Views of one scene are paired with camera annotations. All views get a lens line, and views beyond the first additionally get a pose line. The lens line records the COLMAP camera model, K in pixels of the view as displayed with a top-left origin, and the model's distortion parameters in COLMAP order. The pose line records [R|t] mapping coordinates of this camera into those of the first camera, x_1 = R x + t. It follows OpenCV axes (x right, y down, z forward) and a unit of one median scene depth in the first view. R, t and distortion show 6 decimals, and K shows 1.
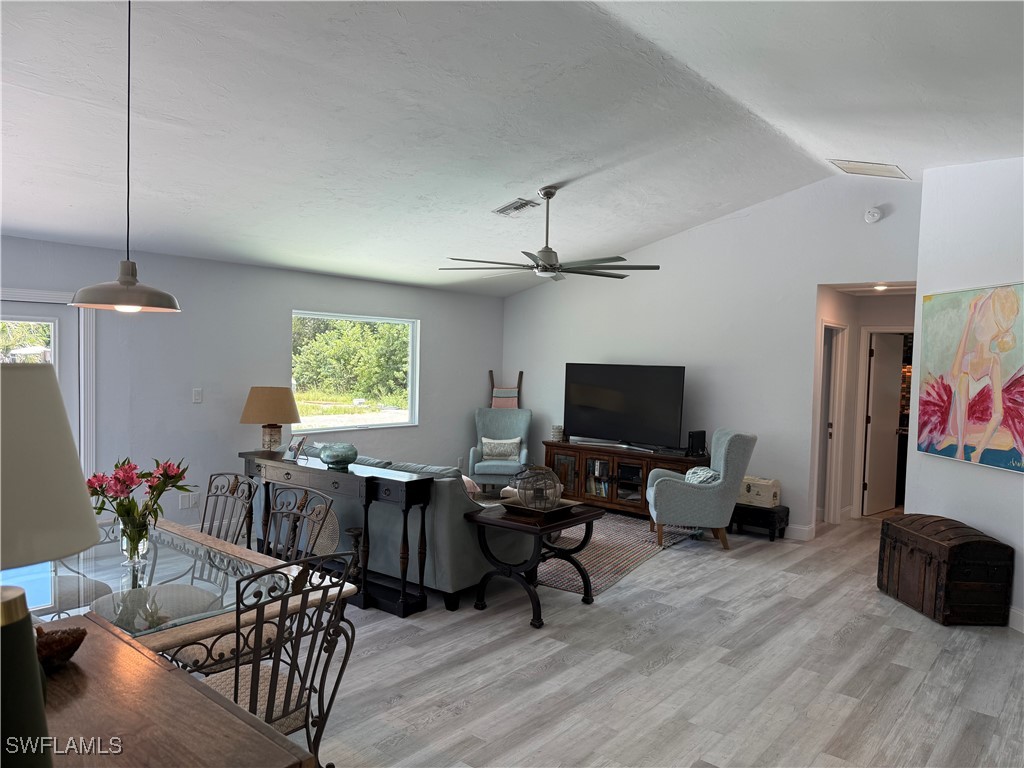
lens RADIAL K [[716.3, 0, 511.8], [0, 716.3, 387.7], [0, 0, 1]] dist [0.073515, -0.107612]
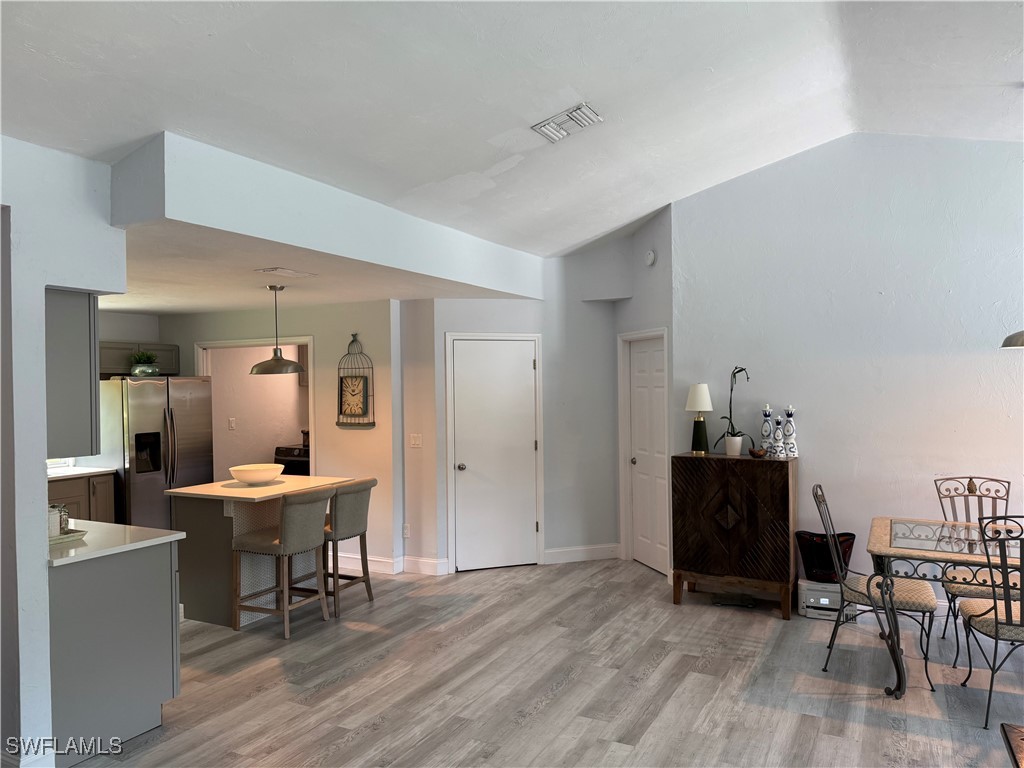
lens RADIAL K [[718.6, 0, 514.5], [0, 718.6, 386.6], [0, 0, 1]] dist [0.098470, -0.149235]
pose [[-0.977726, -0.011844, -0.209551, 0.383518], [-0.020561, 0.999009, 0.039467, -0.036843], [0.208876, 0.042896, -0.977001, 1.148225]]
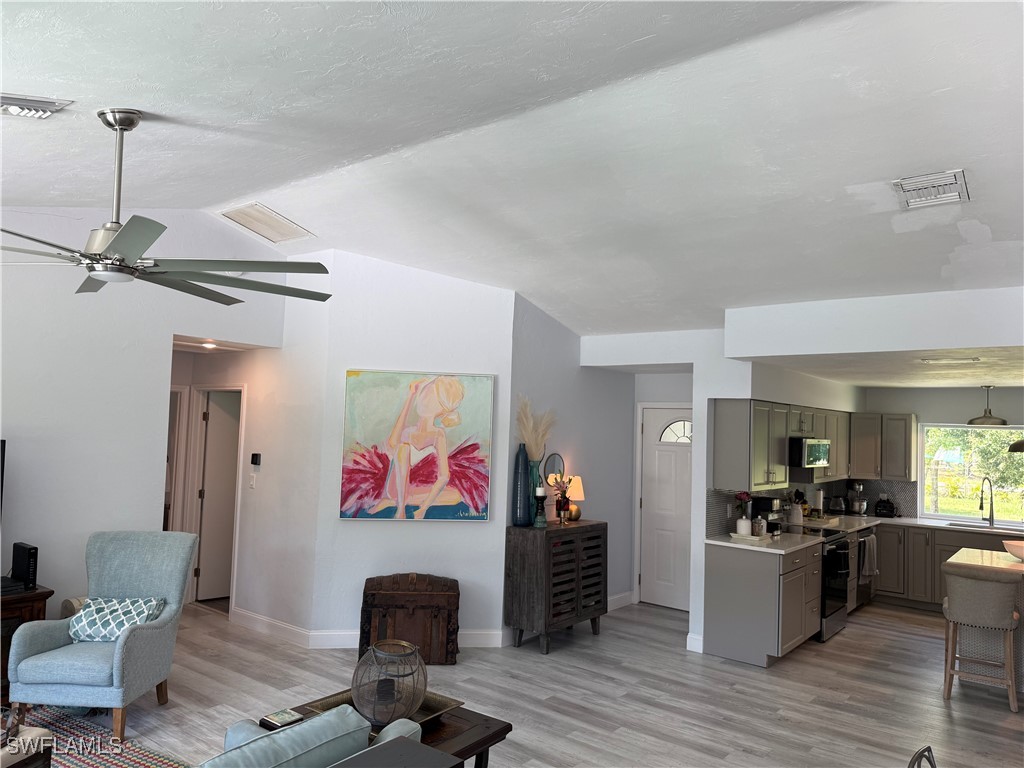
lens RADIAL K [[716.0, 0, 512.5], [0, 716.0, 388.1], [0, 0, 1]] dist [0.118608, -0.169656]
pose [[-0.028210, 0.025237, 0.999283, -0.519924], [0.005470, 0.999670, -0.025092, -0.076653], [-0.999587, 0.004758, -0.028339, 0.831354]]
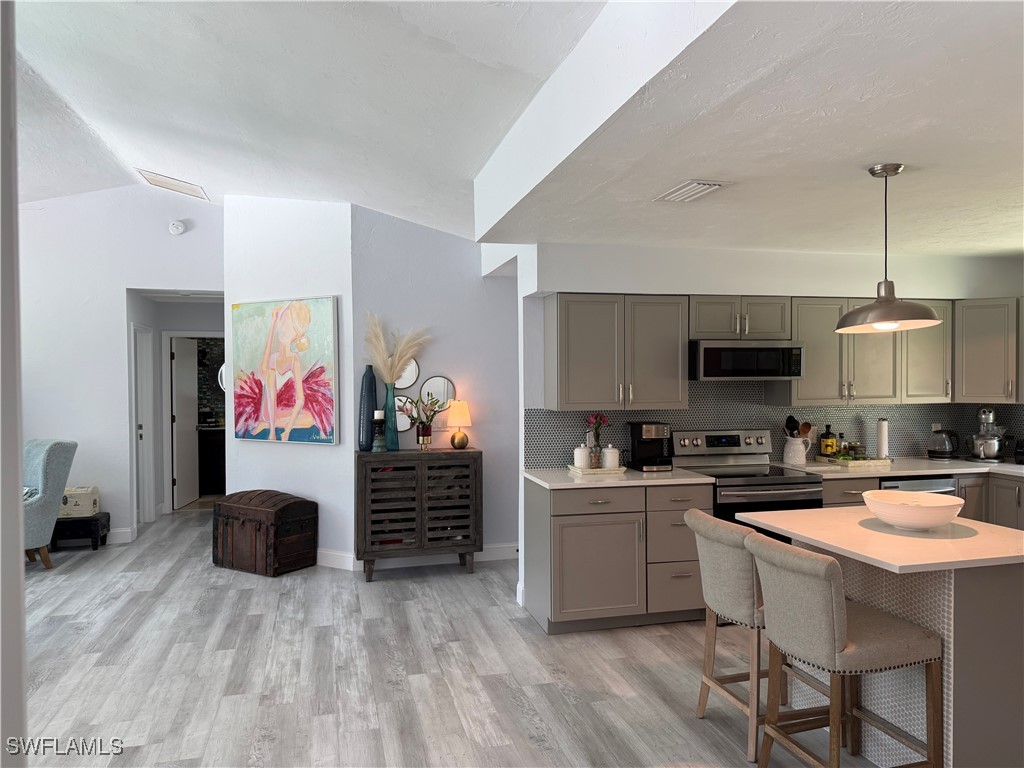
lens RADIAL K [[715.1, 0, 513.8], [0, 715.1, 386.7], [0, 0, 1]] dist [0.076027, -0.110951]
pose [[0.574712, -0.043877, 0.817179, -0.130219], [0.055275, 0.998363, 0.014731, 0.013343], [-0.816487, 0.036704, 0.576196, -0.030708]]
